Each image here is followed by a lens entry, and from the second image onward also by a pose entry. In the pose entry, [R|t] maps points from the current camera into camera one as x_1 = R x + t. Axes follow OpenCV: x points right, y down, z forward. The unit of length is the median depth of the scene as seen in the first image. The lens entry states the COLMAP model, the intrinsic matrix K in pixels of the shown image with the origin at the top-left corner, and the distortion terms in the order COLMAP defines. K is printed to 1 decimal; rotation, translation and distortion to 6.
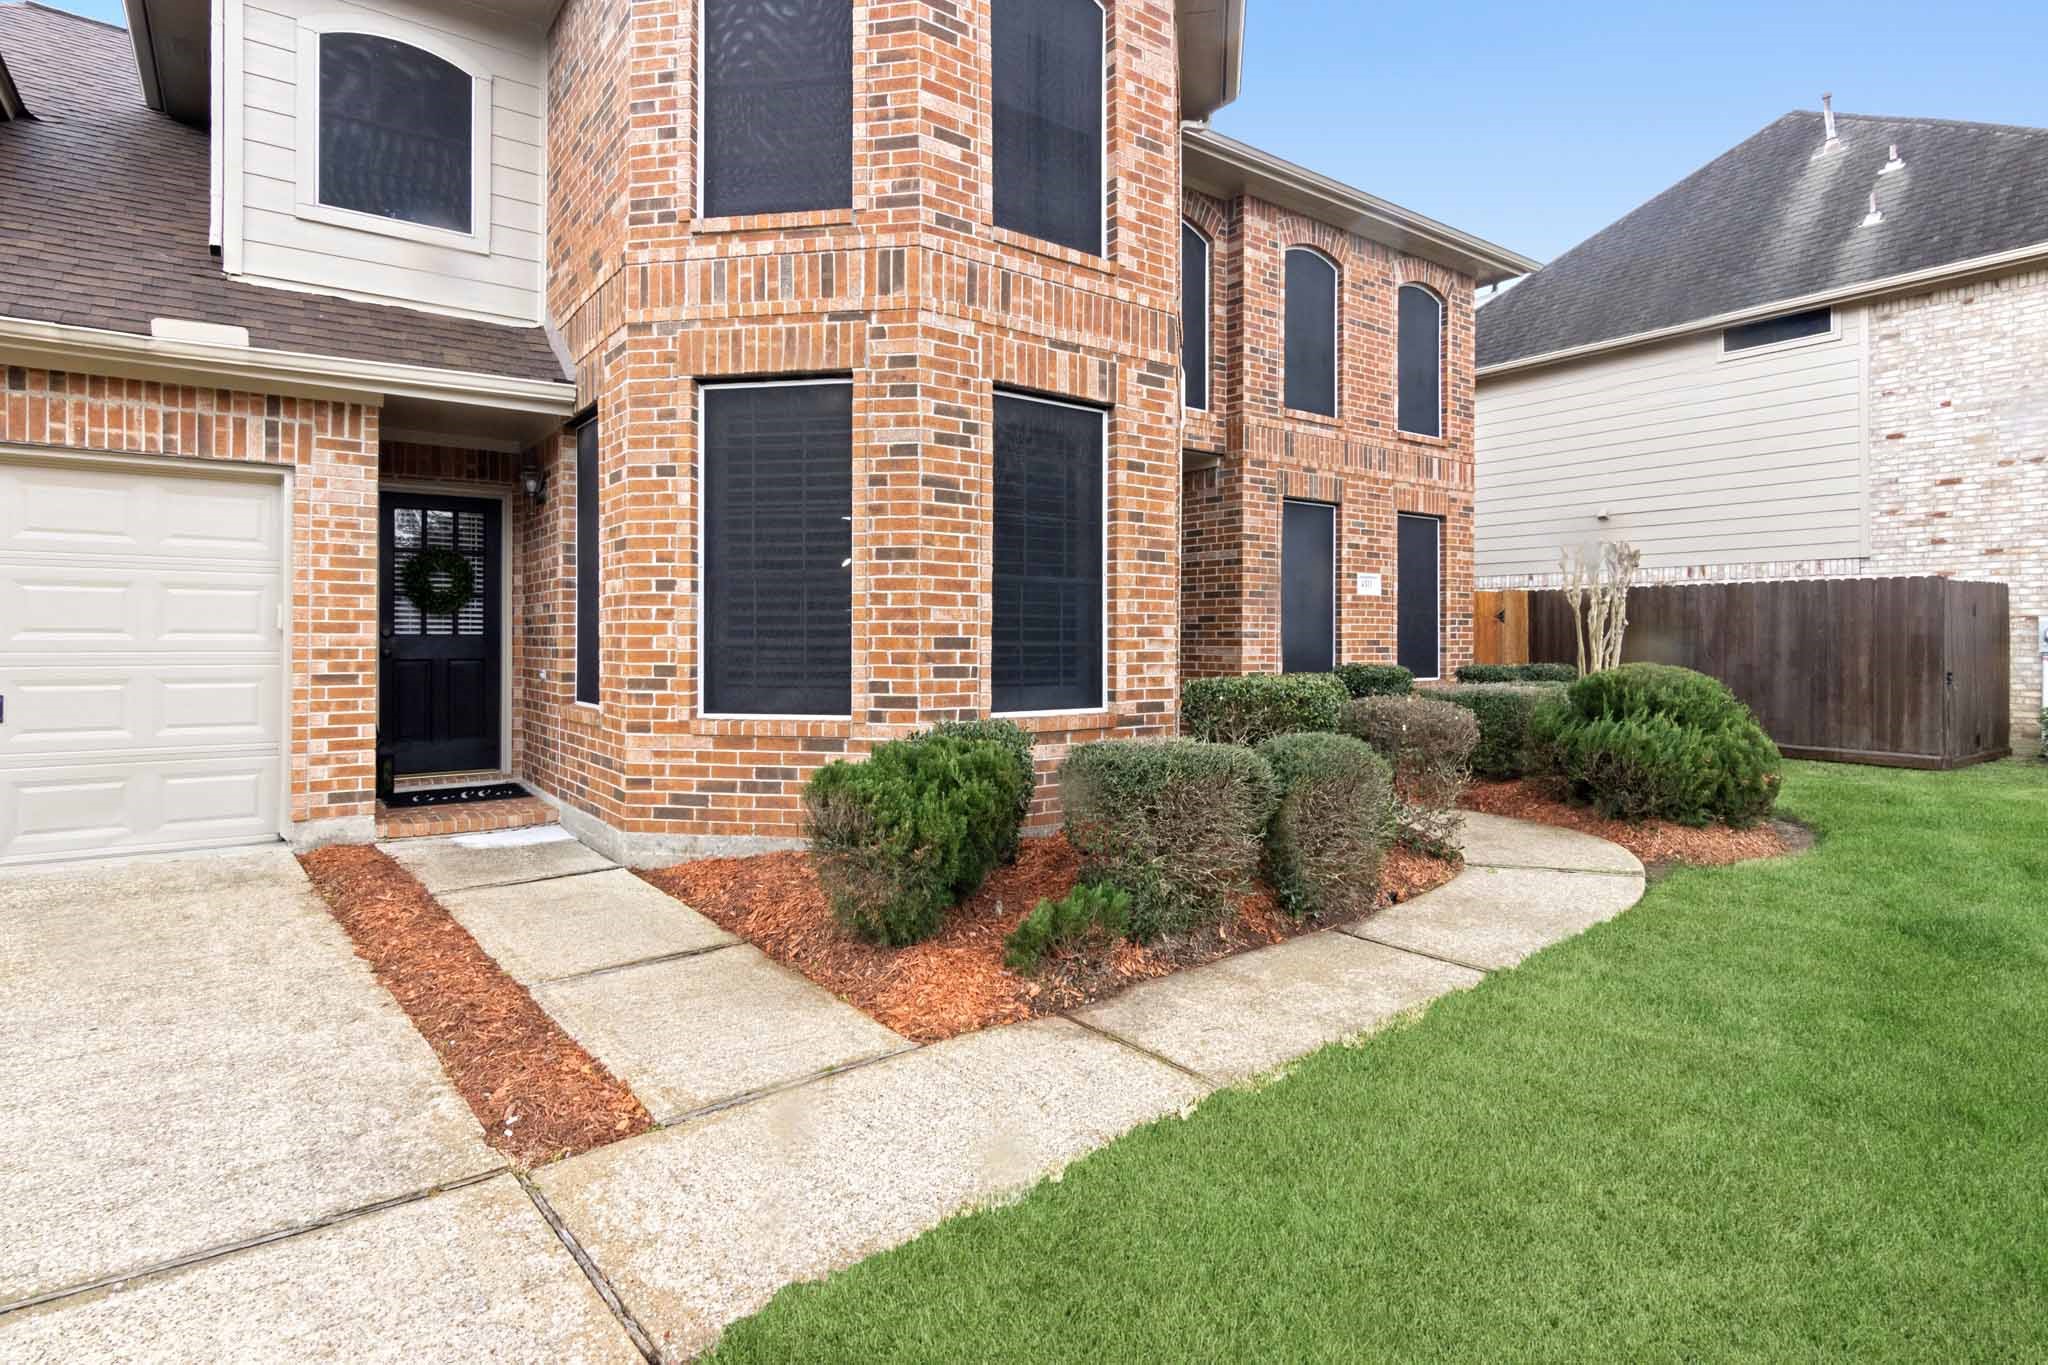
lens RADIAL K [[1048.4, 0, 1019.8], [0, 1048.4, 629.8], [0, 0, 1]] dist [-0.000704, 0.000005]
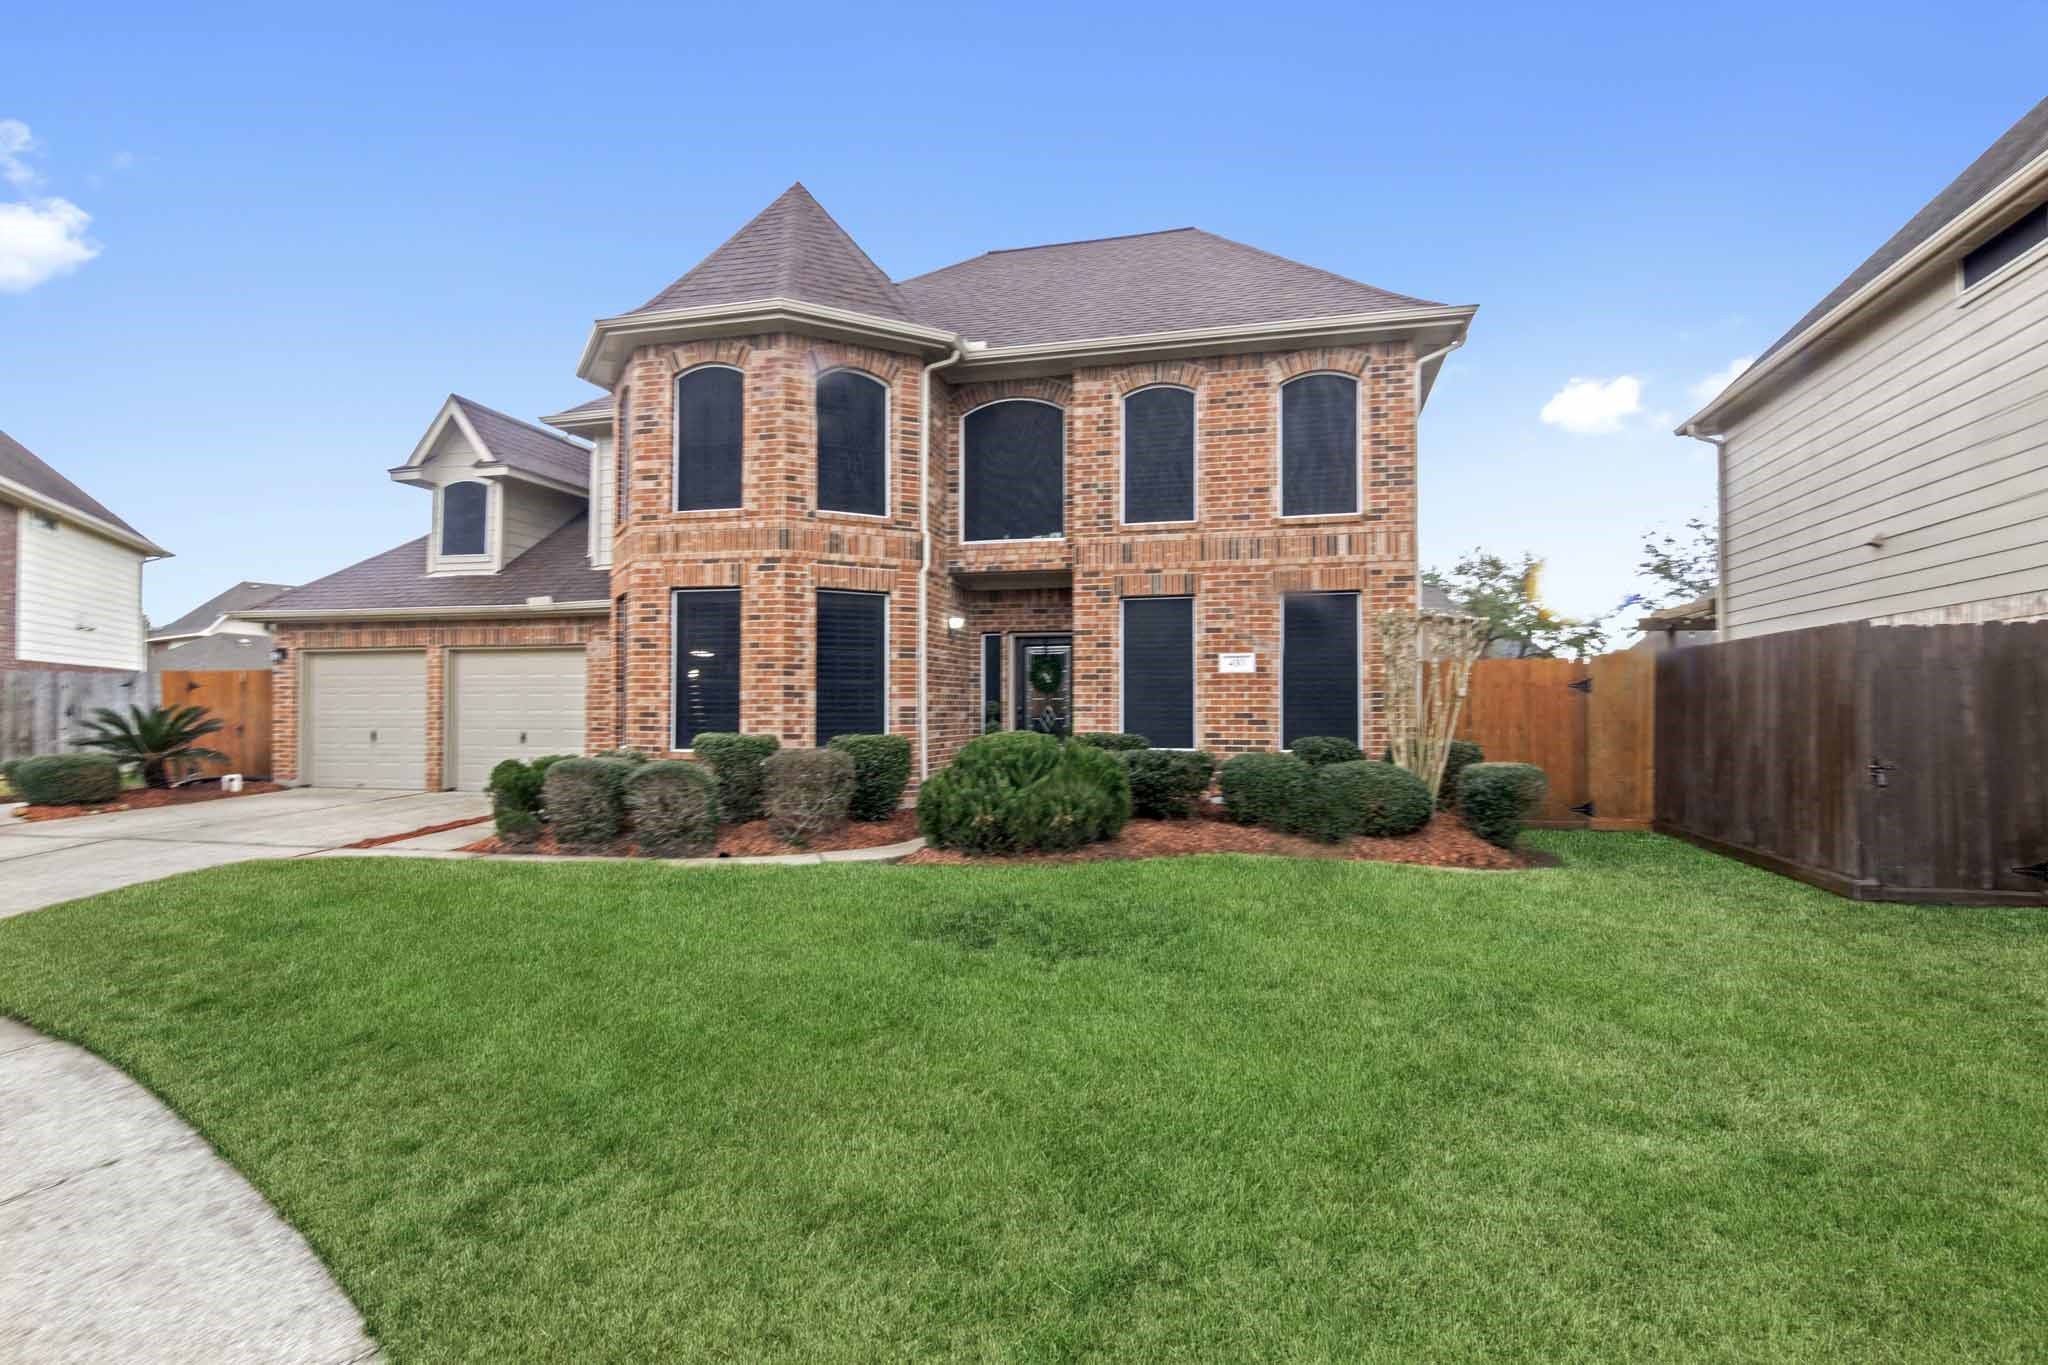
lens RADIAL K [[1046.1, 0, 1024.0], [0, 1046.1, 682.5], [0, 0, 1]] dist [-0.001990, -0.000393]
pose [[0.635902, -0.023082, -0.771425, 1.583261], [0.007753, 0.999693, -0.023521, 0.002551], [0.771731, 0.008976, 0.635886, 0.184120]]
